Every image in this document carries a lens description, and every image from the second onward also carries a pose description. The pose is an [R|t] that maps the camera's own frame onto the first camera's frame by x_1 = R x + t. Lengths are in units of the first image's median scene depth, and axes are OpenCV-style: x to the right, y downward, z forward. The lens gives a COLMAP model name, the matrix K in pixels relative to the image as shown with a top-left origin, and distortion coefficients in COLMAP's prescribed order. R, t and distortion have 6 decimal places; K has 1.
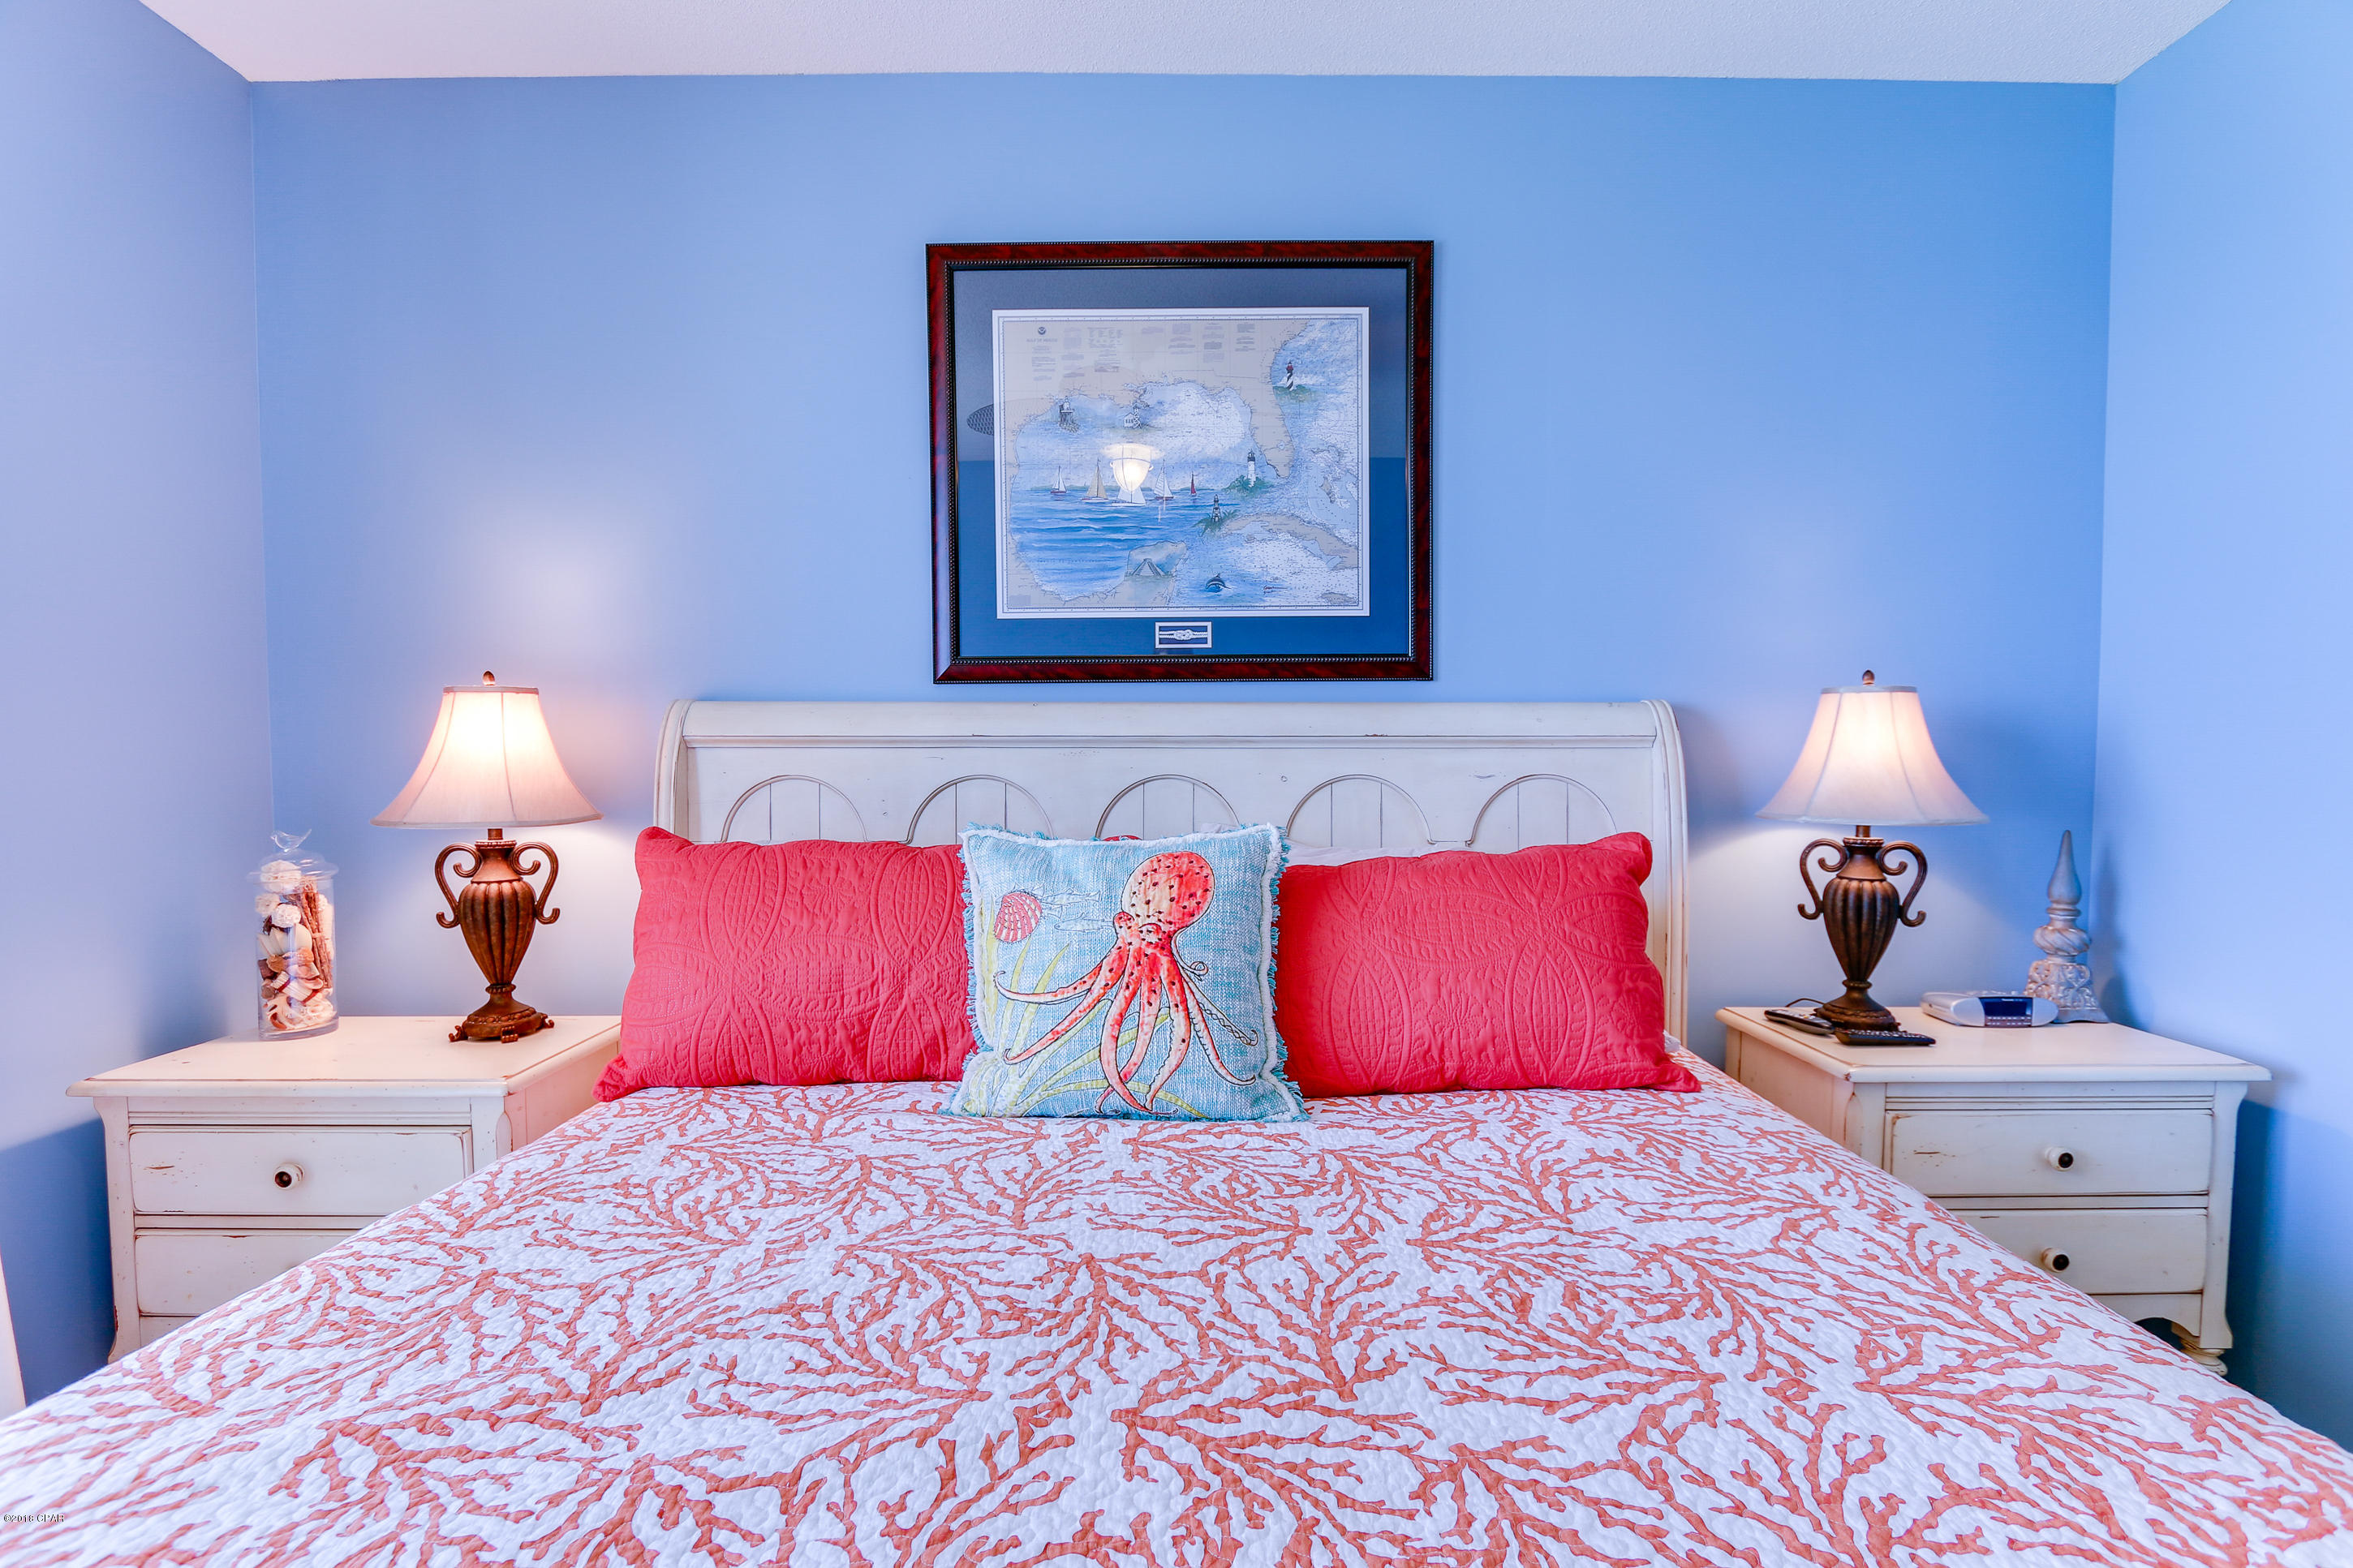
lens RADIAL K [[1105.0, 0, 1282.4], [0, 1105.0, 797.4], [0, 0, 1]] dist [-0.021437, 0.003611]
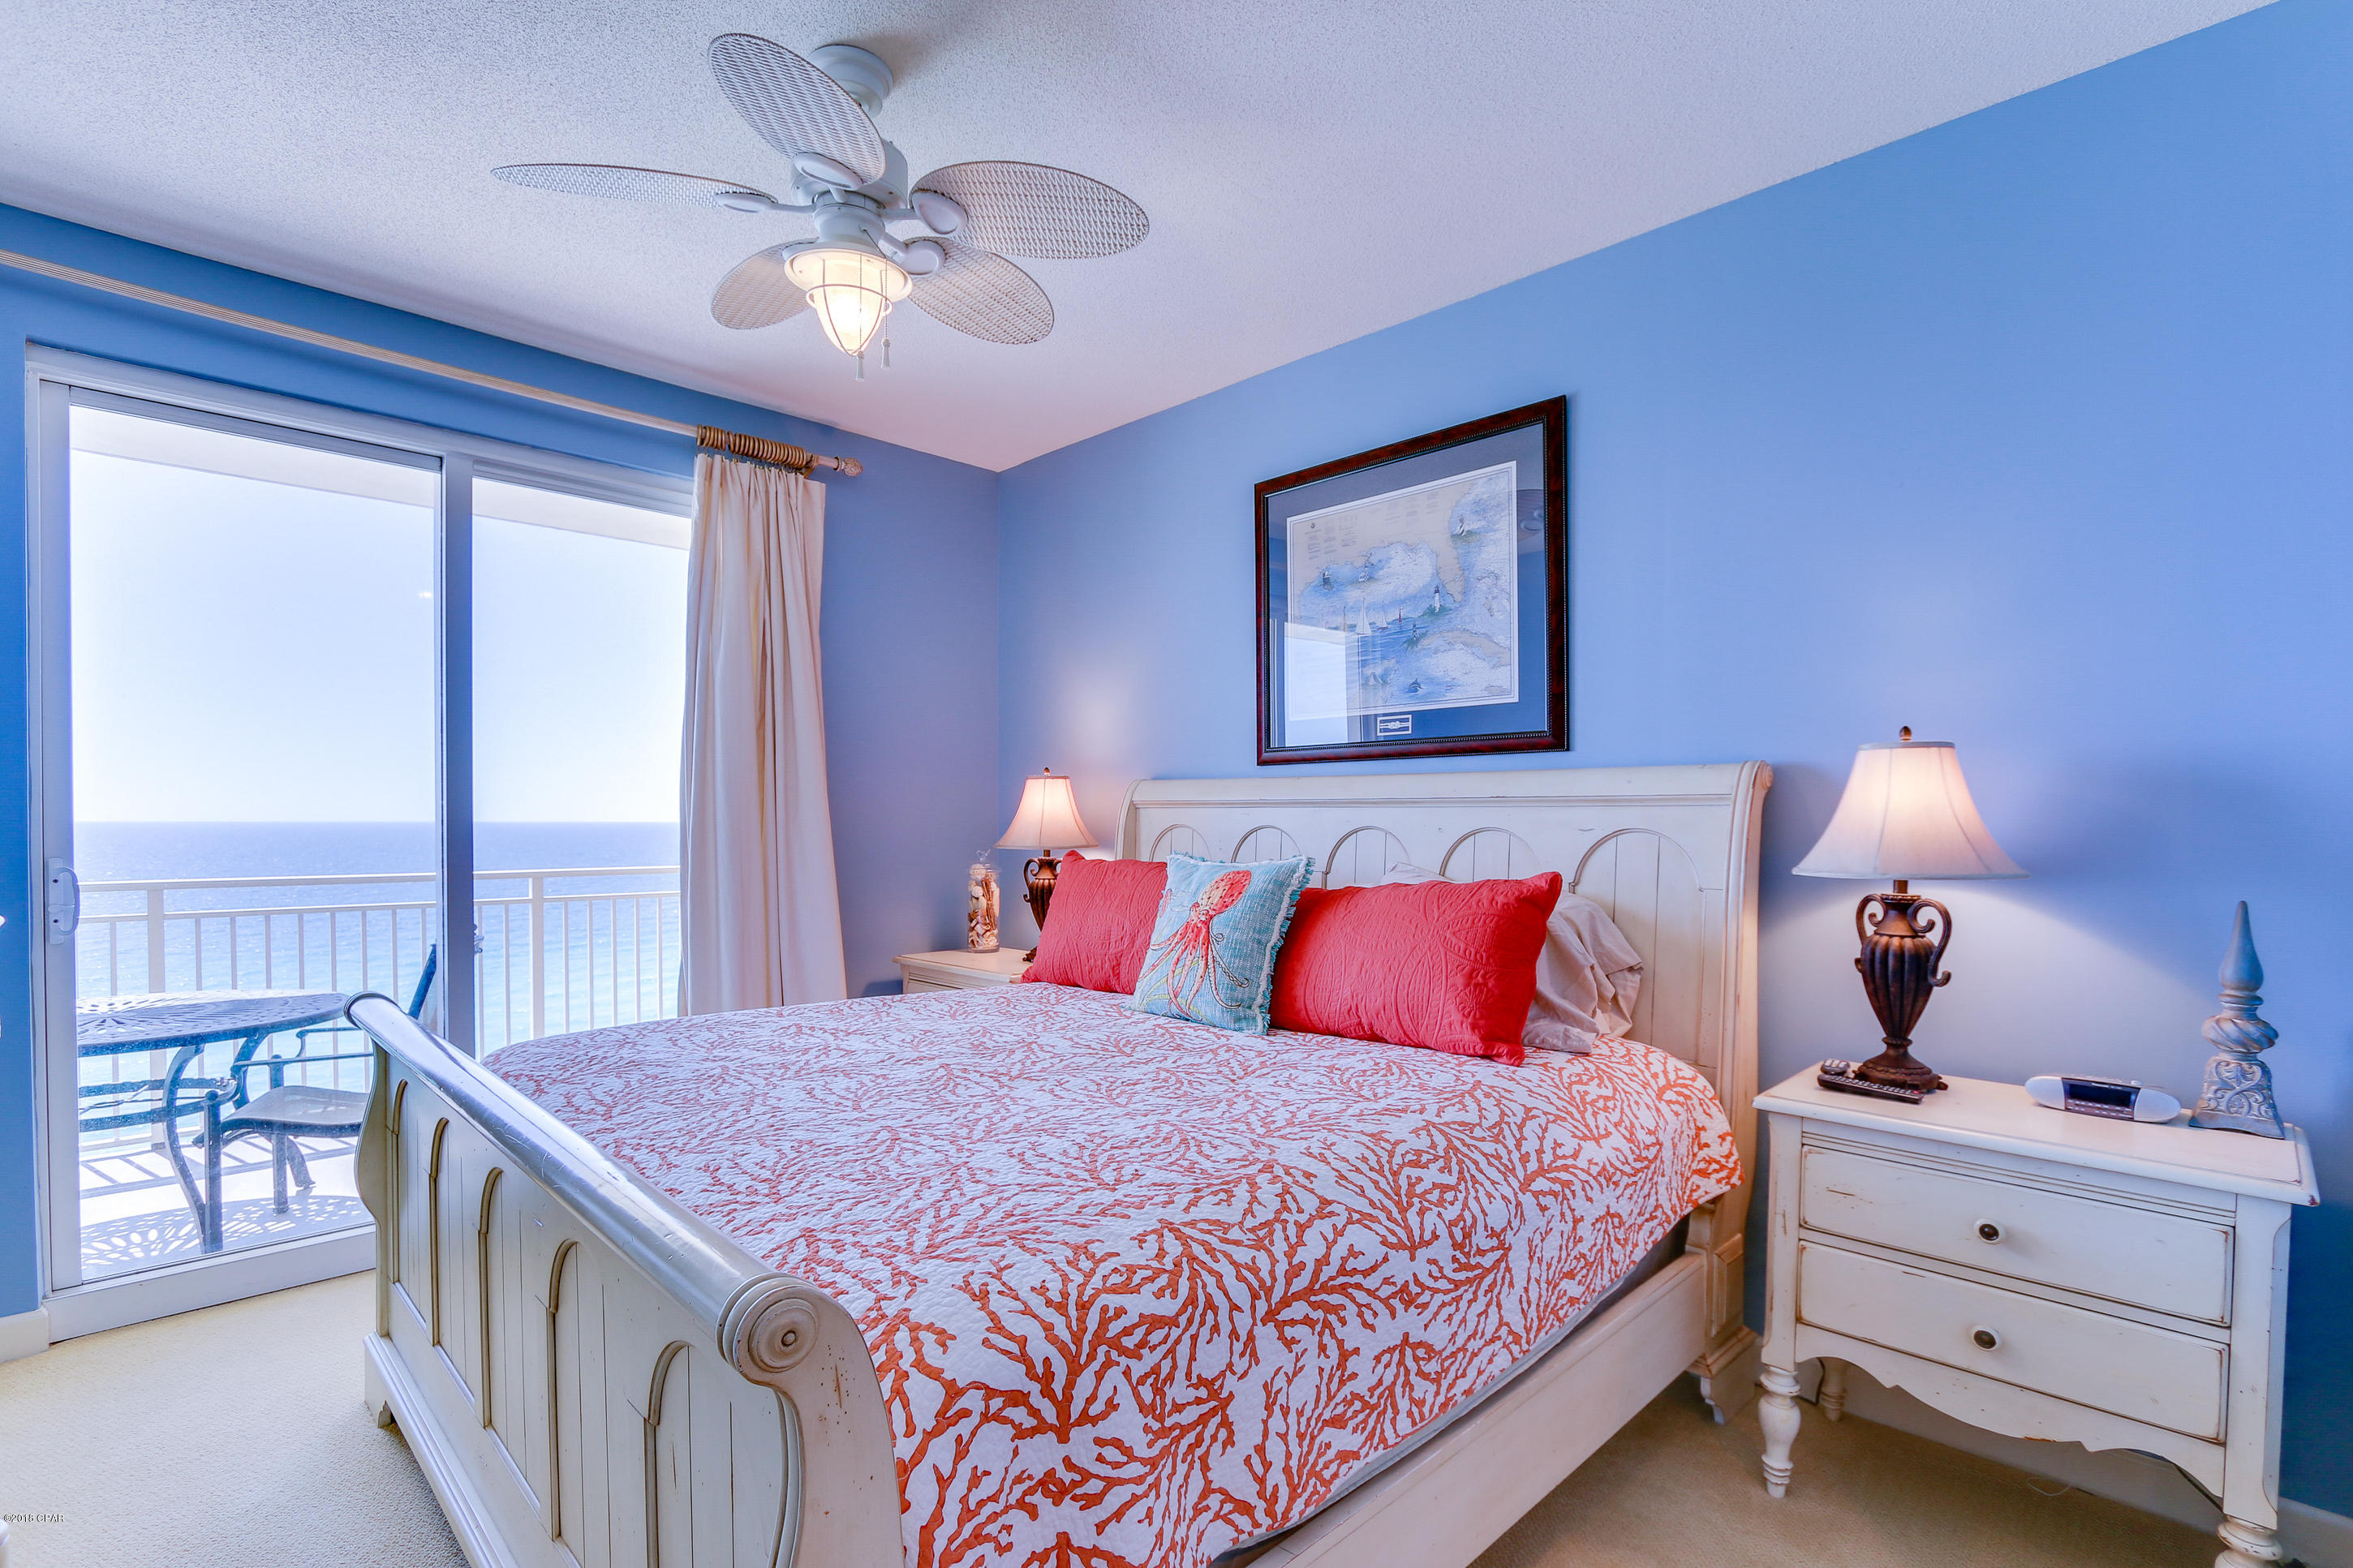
lens RADIAL K [[1105.0, 0, 1192.9], [0, 1105.0, 829.1], [0, 0, 1]] dist [-0.021437, 0.003611]
pose [[0.707717, 0.010780, -0.706413, 0.745561], [-0.030631, 0.999412, -0.015436, 0.011926], [0.705831, 0.032563, 0.707631, -0.154917]]
